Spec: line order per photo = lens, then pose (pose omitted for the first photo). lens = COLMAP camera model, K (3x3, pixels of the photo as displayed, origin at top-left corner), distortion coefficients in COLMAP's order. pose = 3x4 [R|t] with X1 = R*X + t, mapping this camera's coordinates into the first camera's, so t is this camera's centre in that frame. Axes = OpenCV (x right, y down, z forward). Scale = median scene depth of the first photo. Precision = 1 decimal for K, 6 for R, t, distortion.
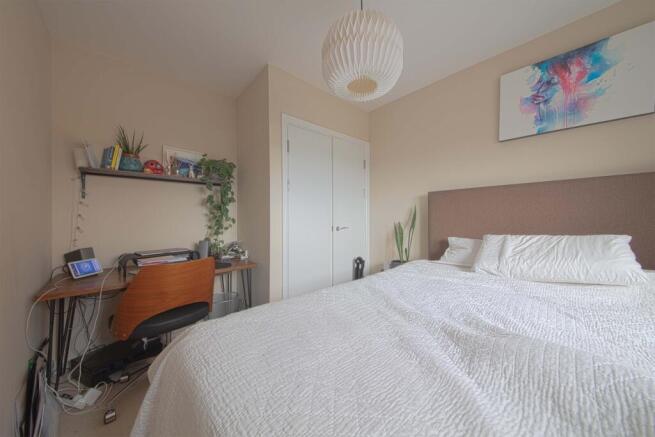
lens RADIAL K [[229.1, 0, 327.2], [0, 229.1, 217.5], [0, 0, 1]] dist [0.020299, -0.006367]
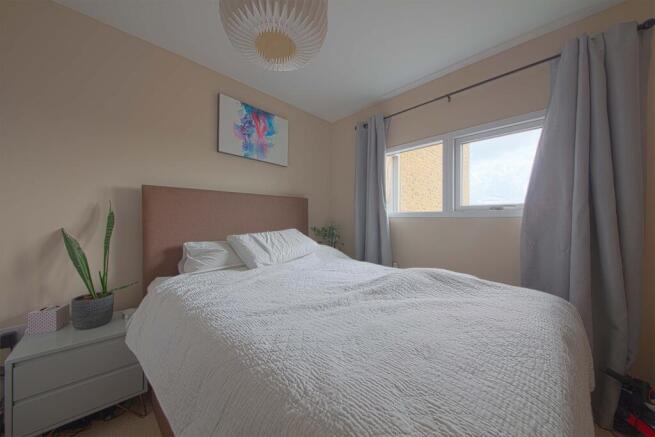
lens RADIAL K [[229.1, 0, 327.2], [0, 229.1, 217.5], [0, 0, 1]] dist [0.020299, -0.006367]
pose [[-0.062611, 0.007899, 0.998007, -0.451893], [-0.000877, 0.999968, -0.007969, -0.001737], [-0.998038, -0.001374, -0.062602, 0.629361]]
